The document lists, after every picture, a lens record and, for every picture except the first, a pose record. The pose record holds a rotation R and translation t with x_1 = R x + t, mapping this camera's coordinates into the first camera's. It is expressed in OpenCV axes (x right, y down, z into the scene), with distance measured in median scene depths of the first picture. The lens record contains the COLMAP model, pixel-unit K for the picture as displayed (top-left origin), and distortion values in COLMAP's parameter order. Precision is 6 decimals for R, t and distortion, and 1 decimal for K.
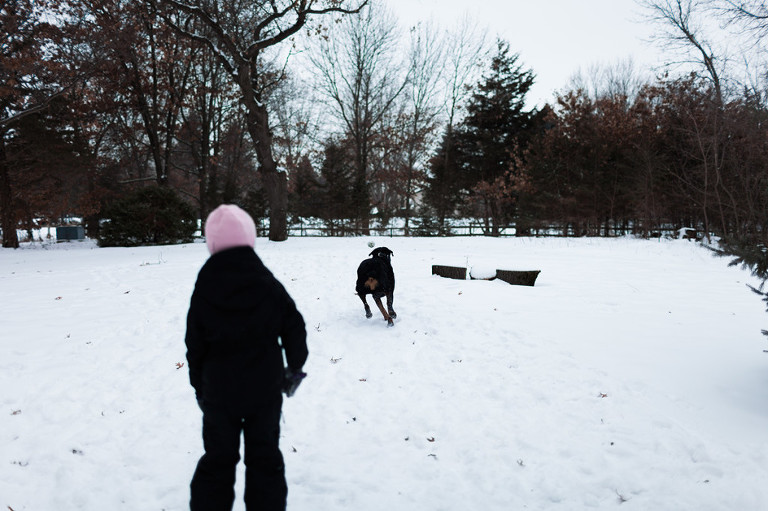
lens RADIAL K [[736.6, 0, 386.6], [0, 736.6, 251.9], [0, 0, 1]] dist [0.017401, 0.006631]
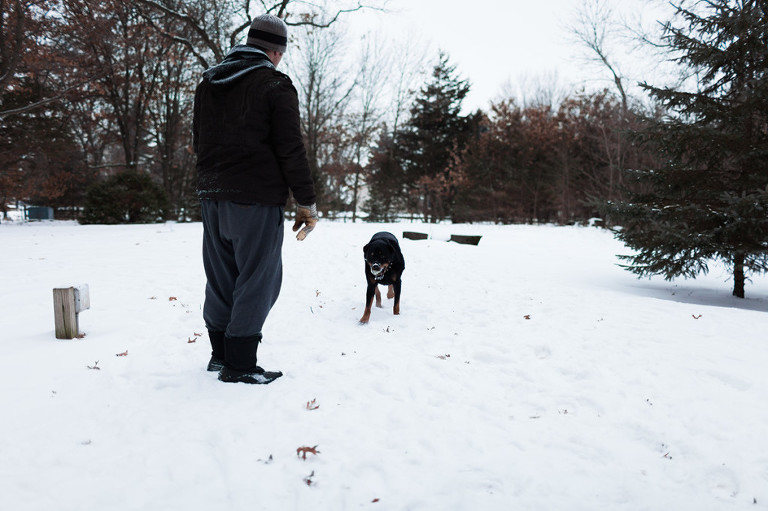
lens RADIAL K [[736.6, 0, 386.6], [0, 736.6, 251.9], [0, 0, 1]] dist [0.017401, 0.006631]
pose [[0.995151, 0.020673, 0.096164, -0.034482], [-0.020927, 0.999780, 0.001636, 0.019403], [-0.096109, -0.003640, 0.995364, -0.119797]]
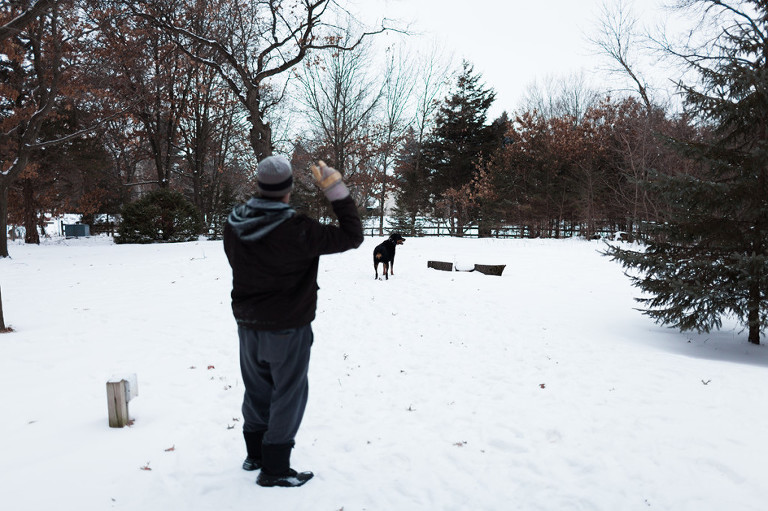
lens RADIAL K [[736.6, 0, 386.6], [0, 736.6, 251.9], [0, 0, 1]] dist [0.017401, 0.006631]
pose [[0.998291, 0.006542, 0.058071, -0.034235], [-0.006799, 0.999968, 0.004220, -0.001389], [-0.058042, -0.004608, 0.998304, -0.132751]]
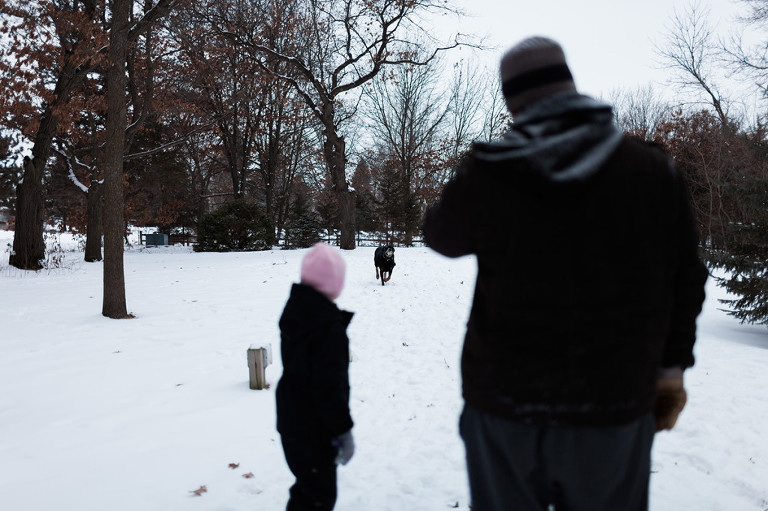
lens RADIAL K [[736.6, 0, 386.6], [0, 736.6, 251.9], [0, 0, 1]] dist [0.017401, 0.006631]
pose [[0.999580, 0.019108, -0.021772, -0.048168], [-0.019483, 0.999663, -0.017181, 0.006734], [0.021437, 0.017598, 0.999615, -0.149782]]
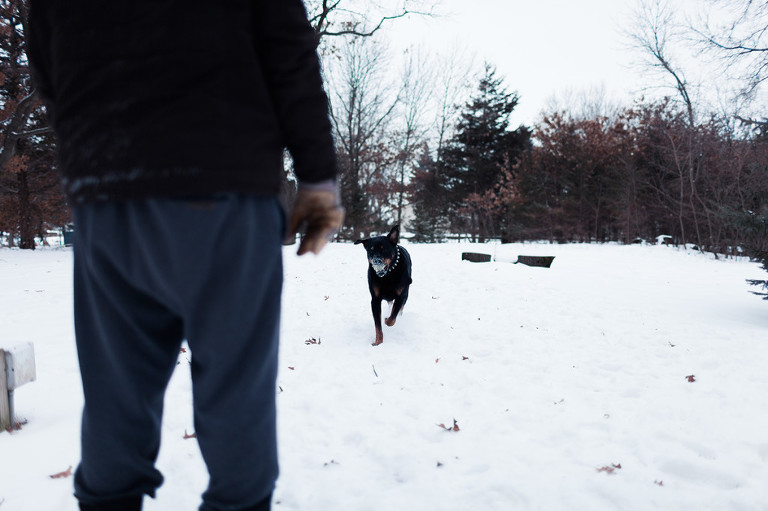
lens RADIAL K [[736.6, 0, 386.6], [0, 736.6, 251.9], [0, 0, 1]] dist [0.017401, 0.006631]
pose [[0.999091, 0.011506, 0.041039, -0.038429], [-0.010447, 0.999609, -0.025927, 0.017639], [-0.041322, 0.025475, 0.998821, -0.061268]]
